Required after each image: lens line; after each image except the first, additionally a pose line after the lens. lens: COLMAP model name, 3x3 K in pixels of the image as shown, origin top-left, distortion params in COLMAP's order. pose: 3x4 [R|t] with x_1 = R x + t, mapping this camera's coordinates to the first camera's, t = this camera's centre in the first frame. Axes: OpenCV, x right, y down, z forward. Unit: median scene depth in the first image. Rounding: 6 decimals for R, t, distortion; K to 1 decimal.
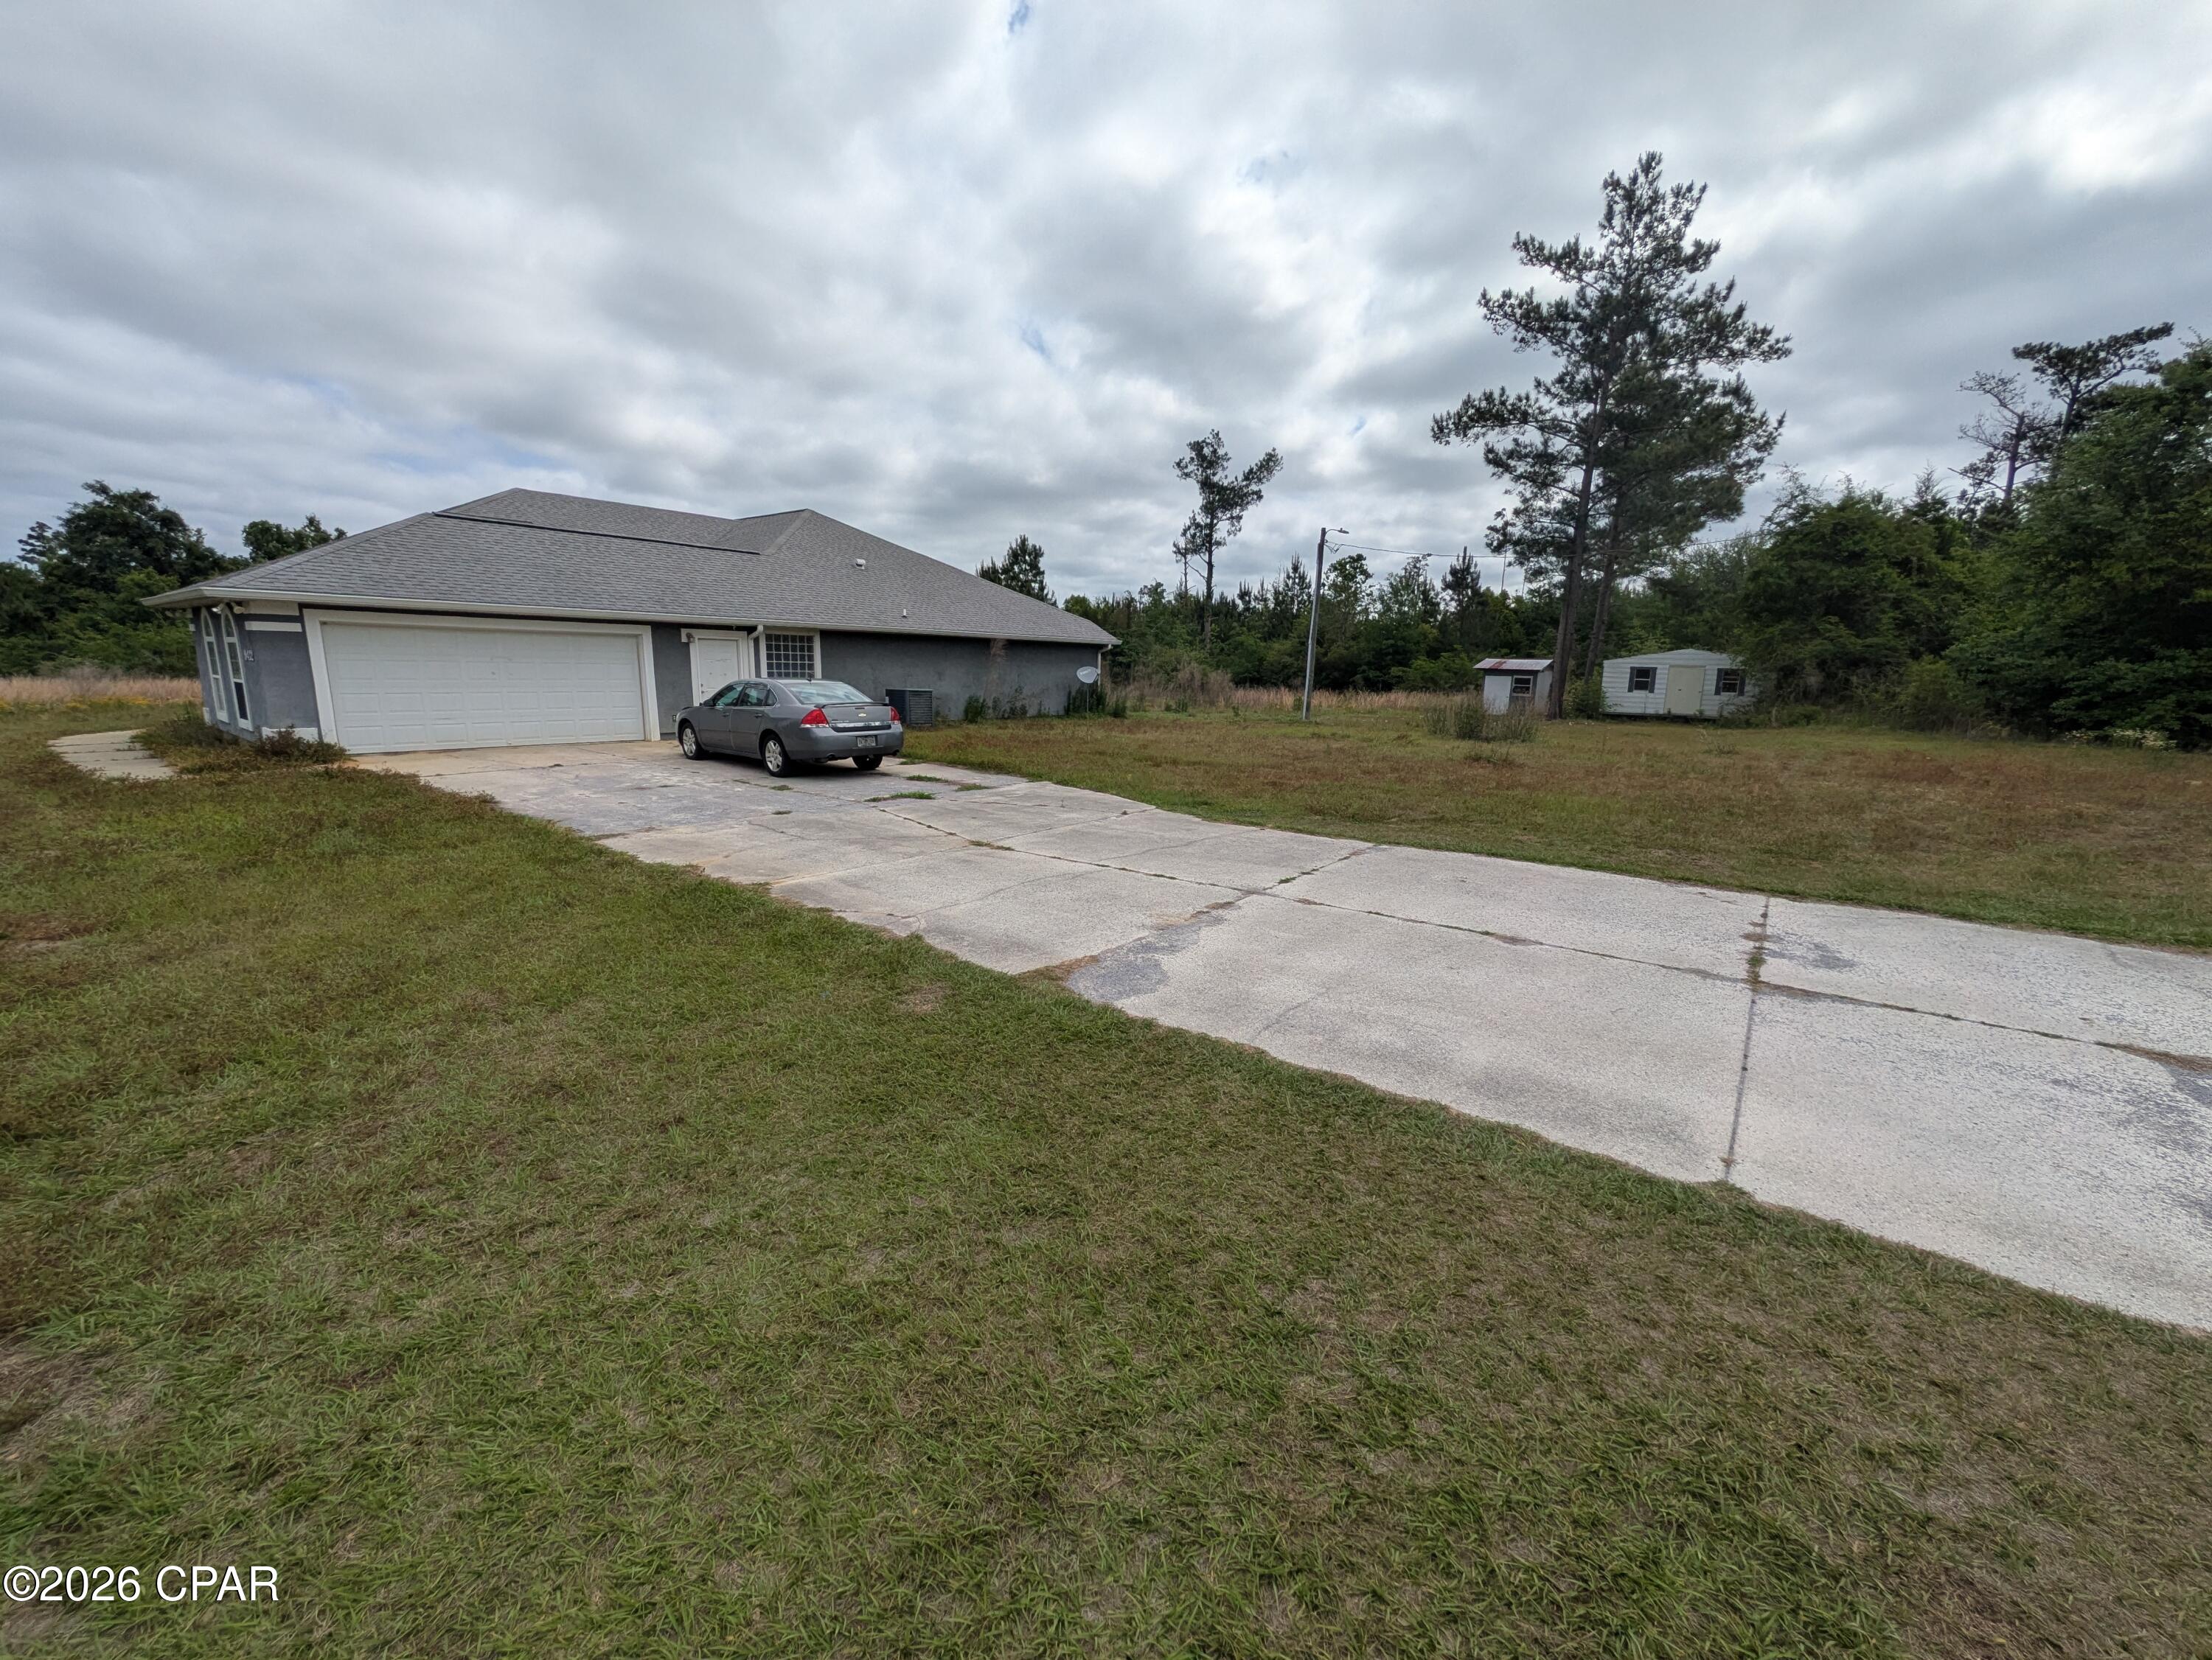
lens RADIAL K [[880.5, 0, 1097.4], [0, 880.5, 836.0], [0, 0, 1]] dist [-0.003164, -0.000130]
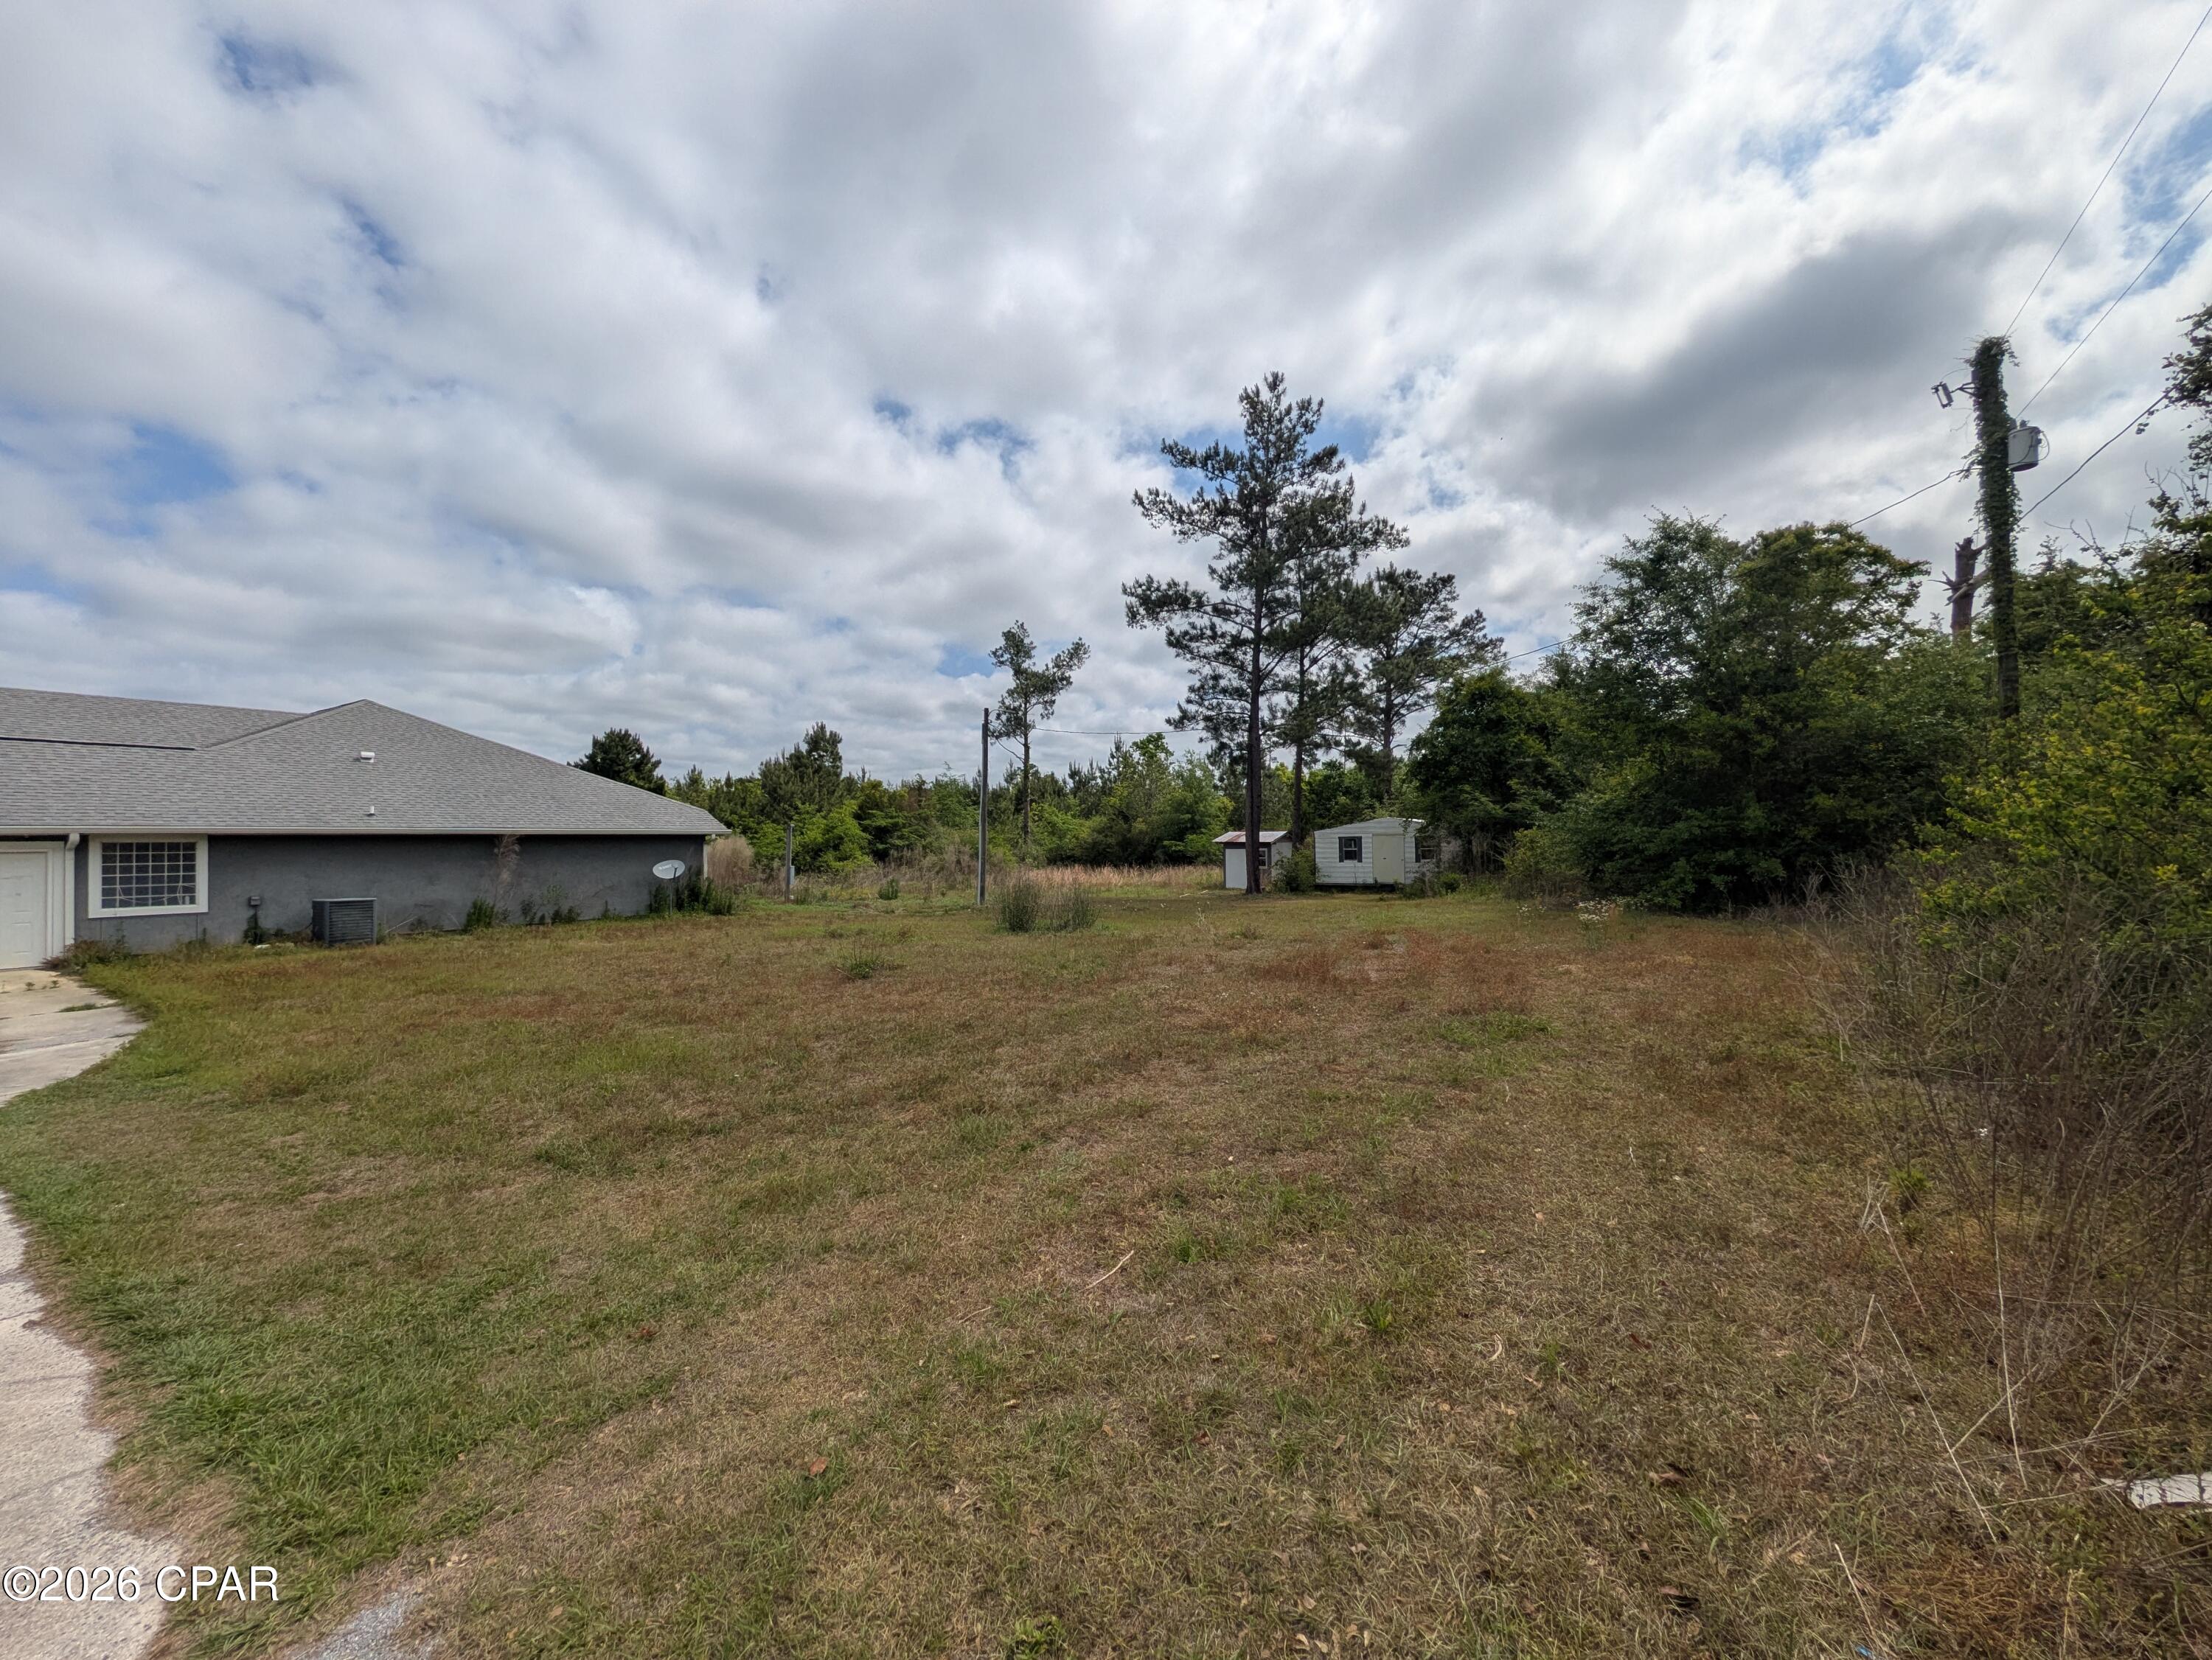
lens RADIAL K [[880.5, 0, 1101.3], [0, 880.5, 834.9], [0, 0, 1]] dist [-0.003164, -0.000130]
pose [[0.996096, -0.032246, 0.082173, 0.267037], [0.047884, 0.979411, -0.196116, -0.014633], [-0.074158, 0.199285, 0.977132, 0.057990]]
